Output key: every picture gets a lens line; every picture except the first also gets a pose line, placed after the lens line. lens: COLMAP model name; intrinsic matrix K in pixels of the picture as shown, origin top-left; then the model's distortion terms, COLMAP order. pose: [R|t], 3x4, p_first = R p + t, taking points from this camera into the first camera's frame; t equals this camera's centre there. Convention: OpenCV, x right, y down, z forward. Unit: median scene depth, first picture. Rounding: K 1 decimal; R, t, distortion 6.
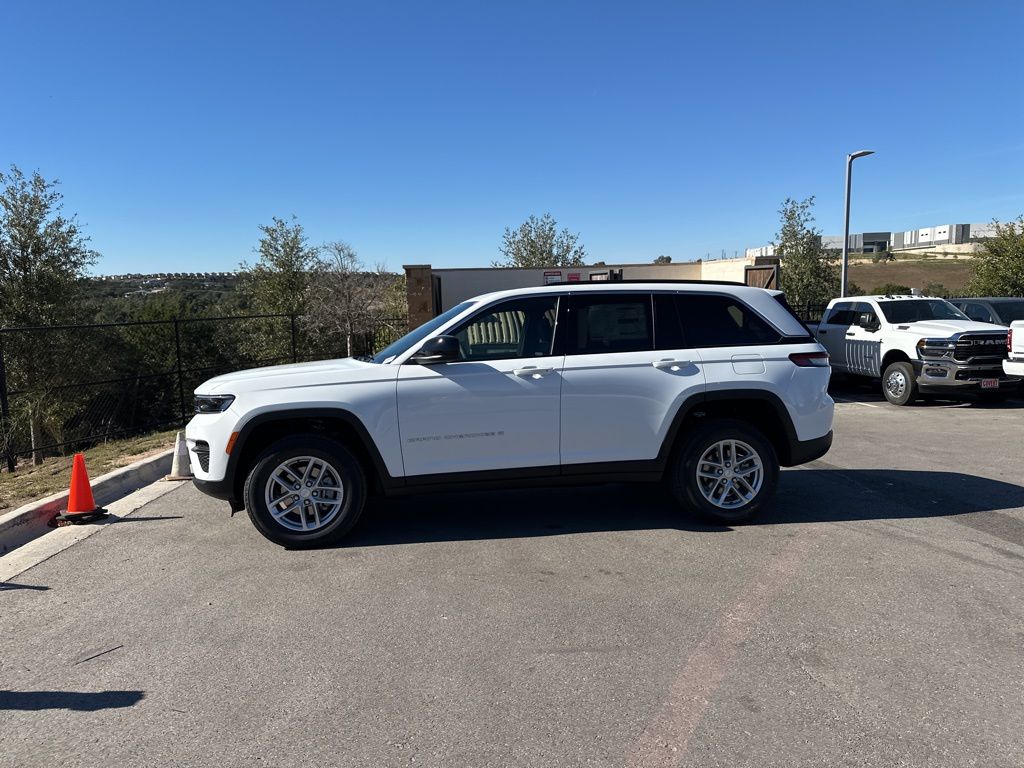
lens RADIAL K [[722.5, 0, 509.1], [0, 722.5, 388.3], [0, 0, 1]] dist [0.075253, -0.097162]
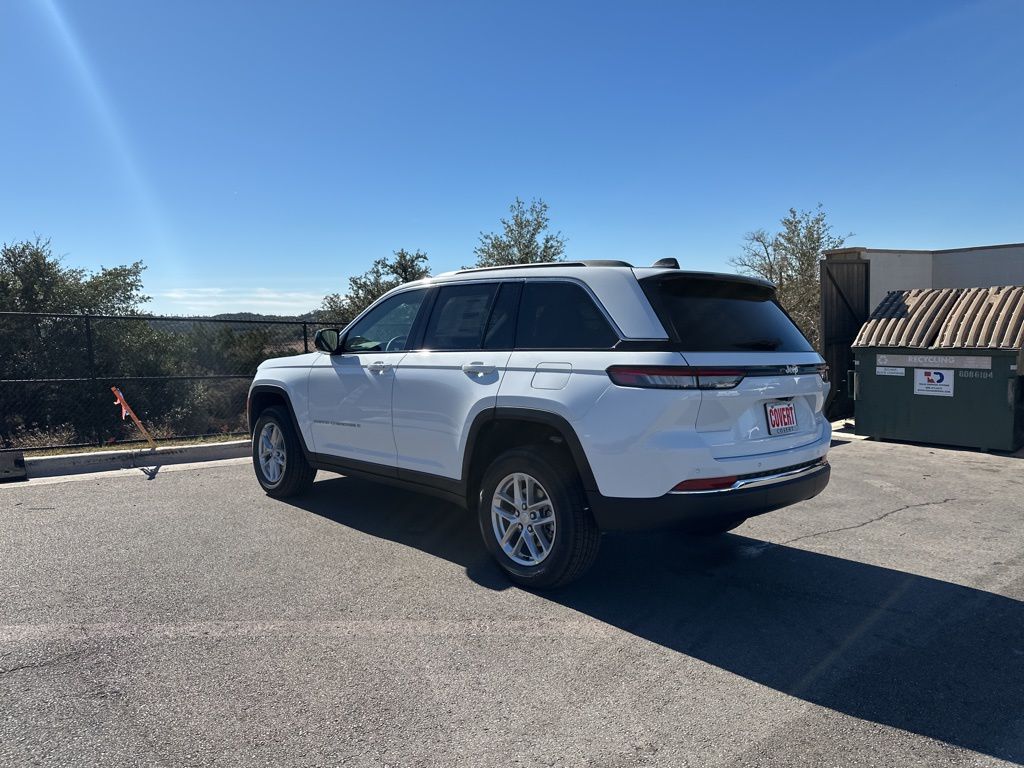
lens RADIAL K [[722.5, 0, 502.4], [0, 722.5, 383.9], [0, 0, 1]] dist [0.075253, -0.097162]
pose [[0.579648, 0.076362, -0.811281, 0.883626], [-0.080717, 0.996084, 0.036085, -0.046895], [0.810859, 0.044567, 0.583542, 0.537480]]
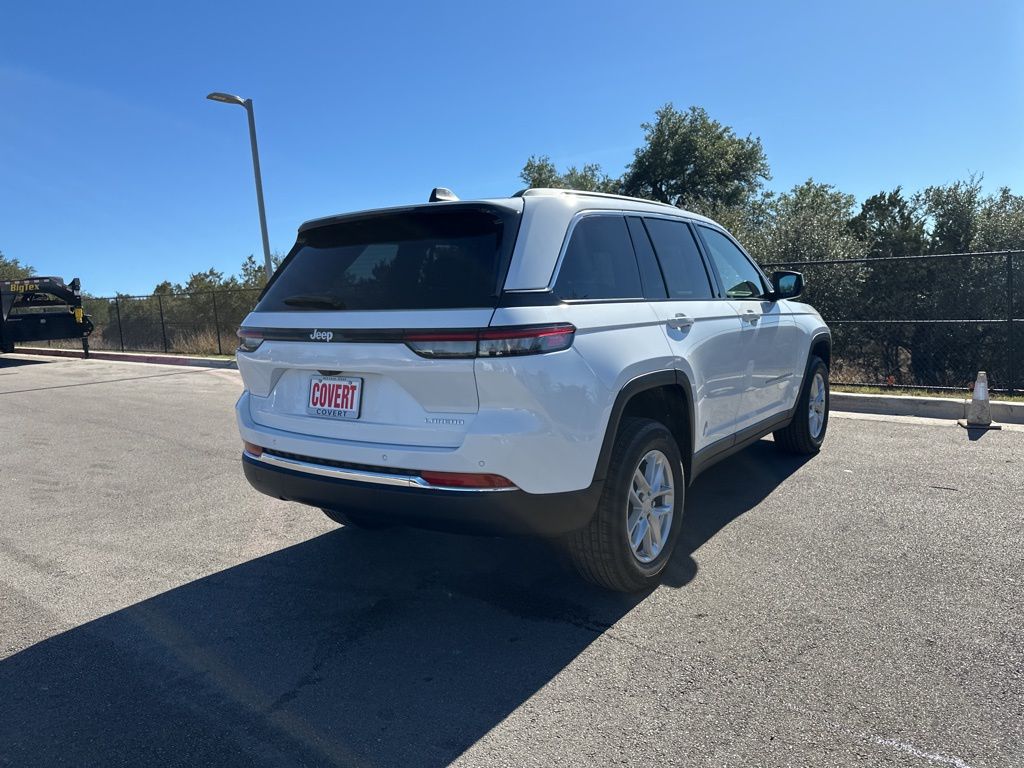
lens RADIAL K [[722.5, 0, 508.1], [0, 722.5, 388.7], [0, 0, 1]] dist [0.075253, -0.097162]
pose [[-0.682529, 0.141039, -0.717121, 0.766464], [-0.002278, 0.980788, 0.195063, -0.124978], [0.730855, 0.134770, -0.669095, 1.660162]]
